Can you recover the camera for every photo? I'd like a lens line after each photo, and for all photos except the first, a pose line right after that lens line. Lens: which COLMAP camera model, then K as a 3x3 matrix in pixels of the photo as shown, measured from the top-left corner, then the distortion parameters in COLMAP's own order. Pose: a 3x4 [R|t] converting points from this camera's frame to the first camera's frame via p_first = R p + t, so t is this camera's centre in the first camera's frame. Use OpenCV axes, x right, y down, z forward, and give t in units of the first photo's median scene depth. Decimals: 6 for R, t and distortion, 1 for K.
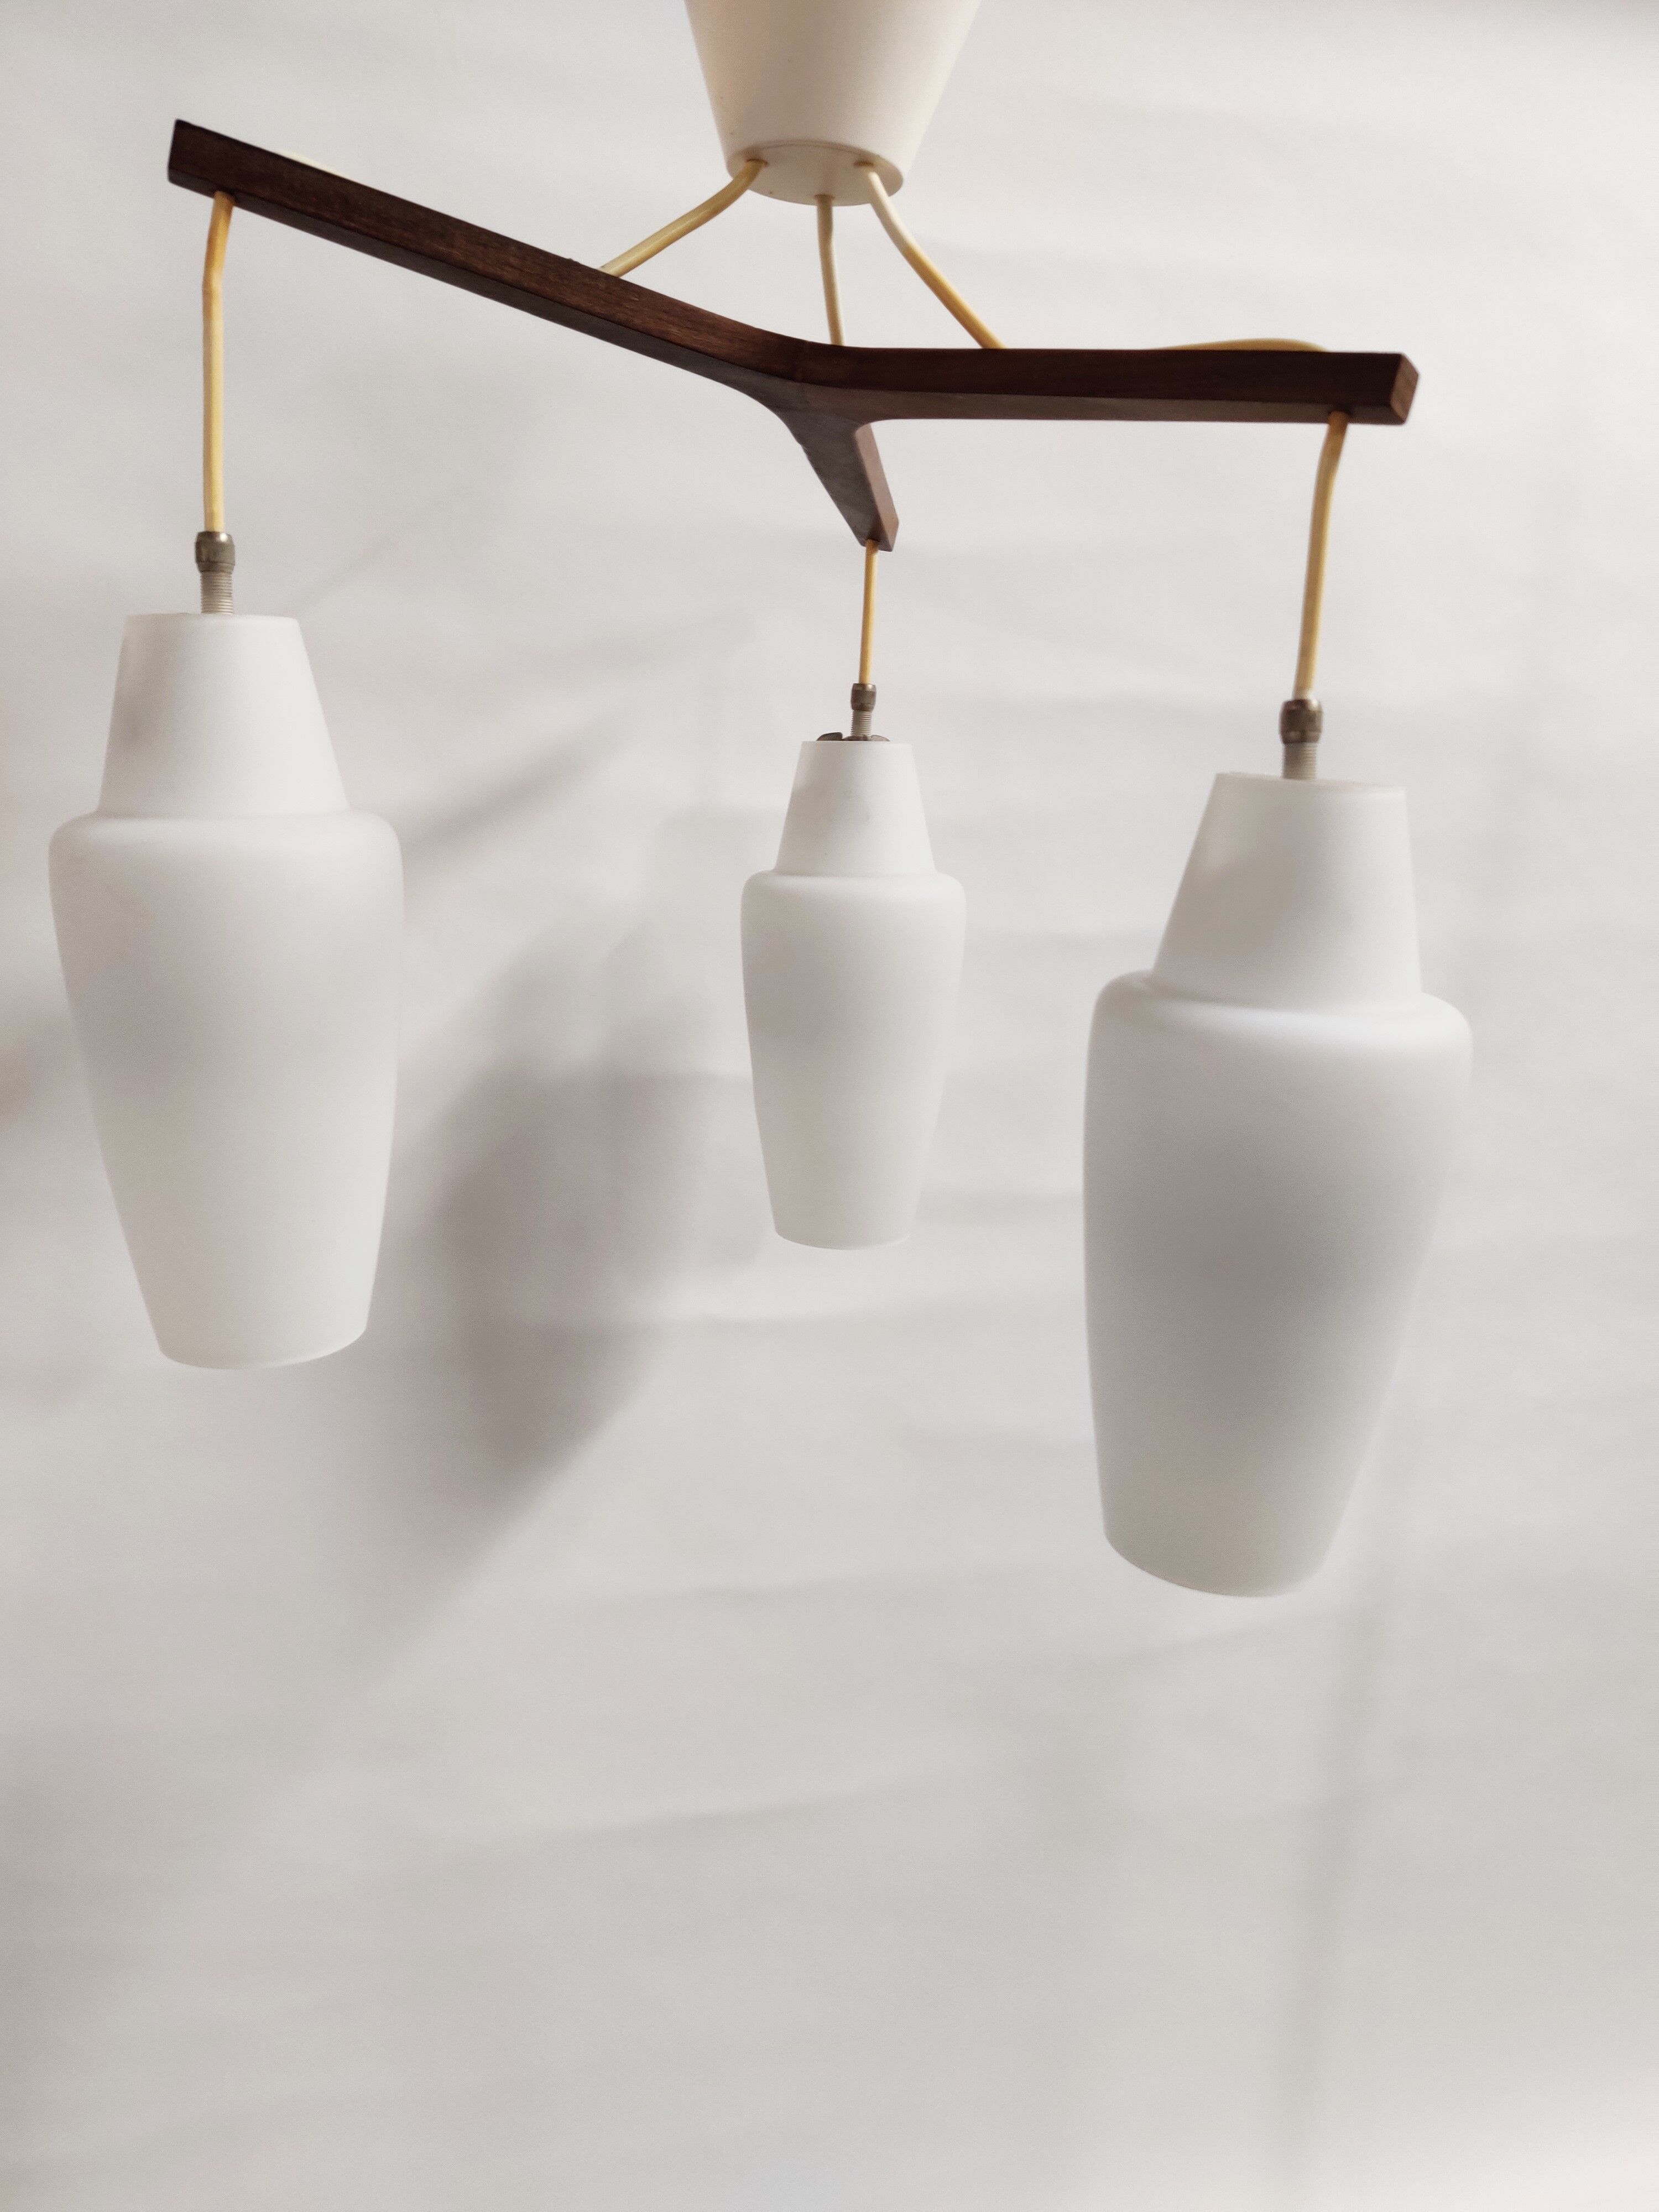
lens RADIAL K [[1597.9, 0, 829.5], [0, 1597.9, 1106.0], [0, 0, 1]] dist [0.012373, -0.079582]
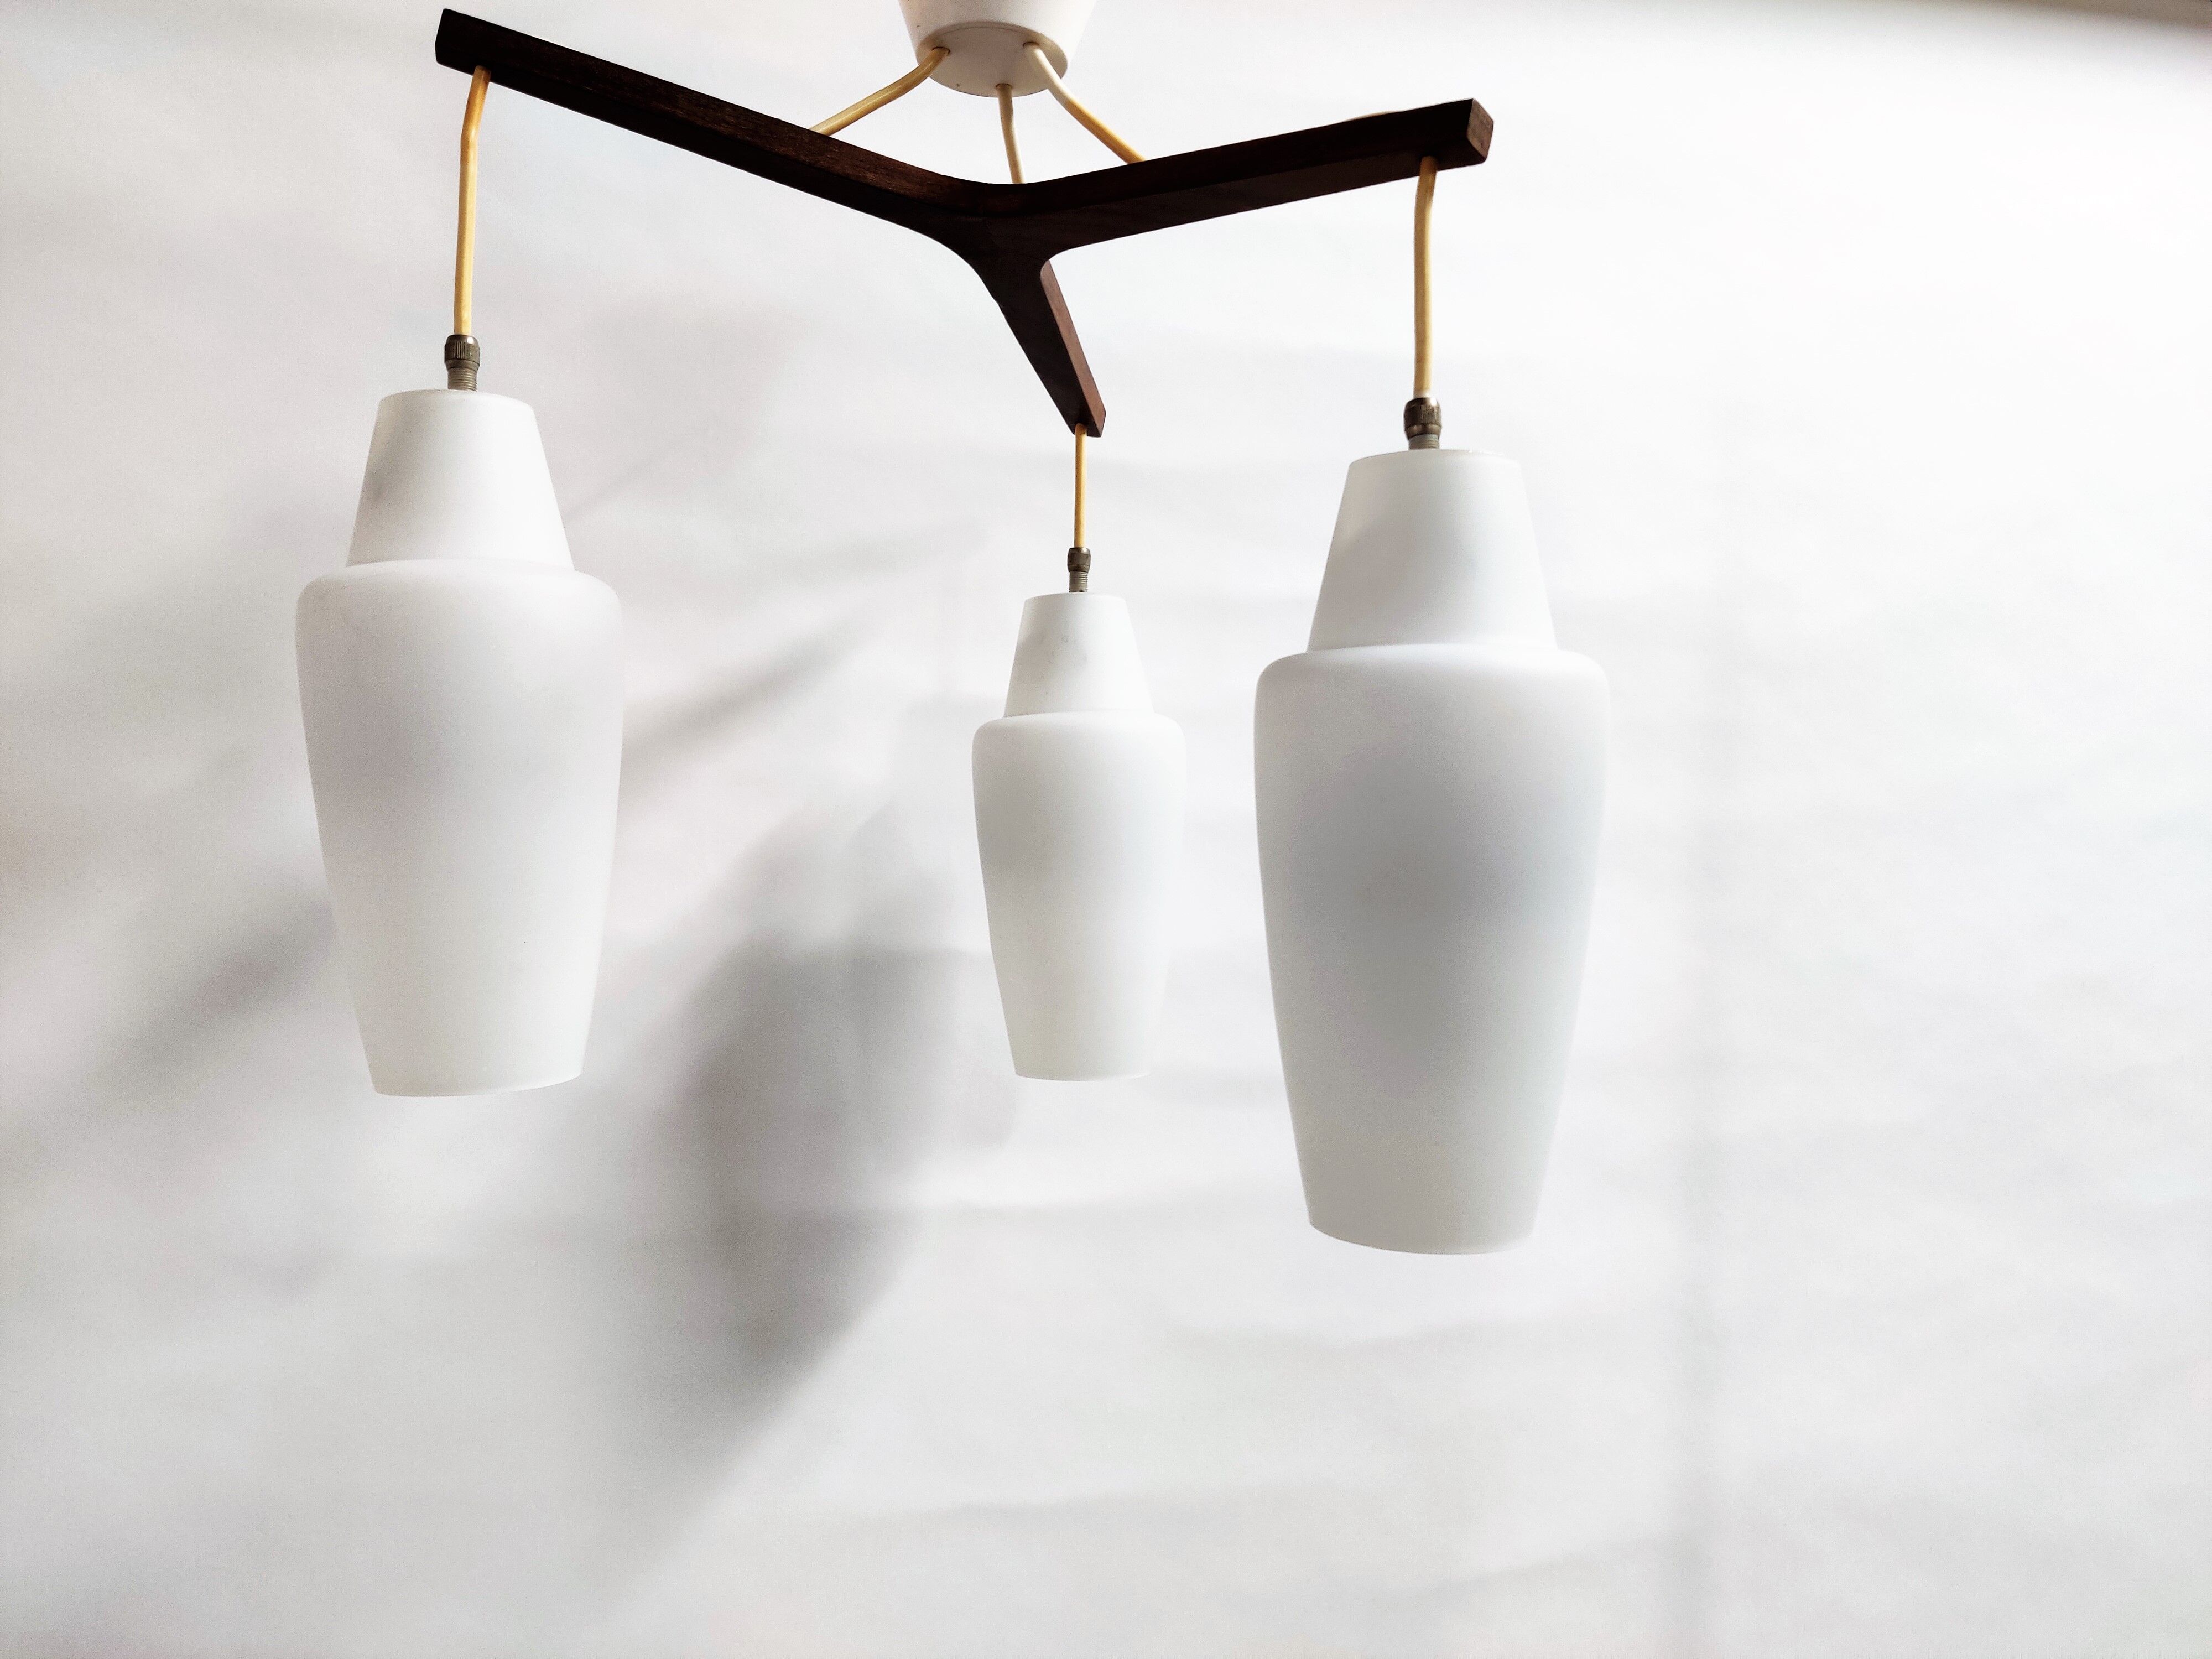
lens RADIAL K [[1598.0, 0, 1106.0], [0, 1598.0, 829.5], [0, 0, 1]] dist [0.012373, -0.079582]
pose [[0.998903, -0.043429, -0.017540, 0.072420], [0.038280, 0.972783, -0.228533, 0.243002], [0.026987, 0.227611, 0.973378, -0.014663]]
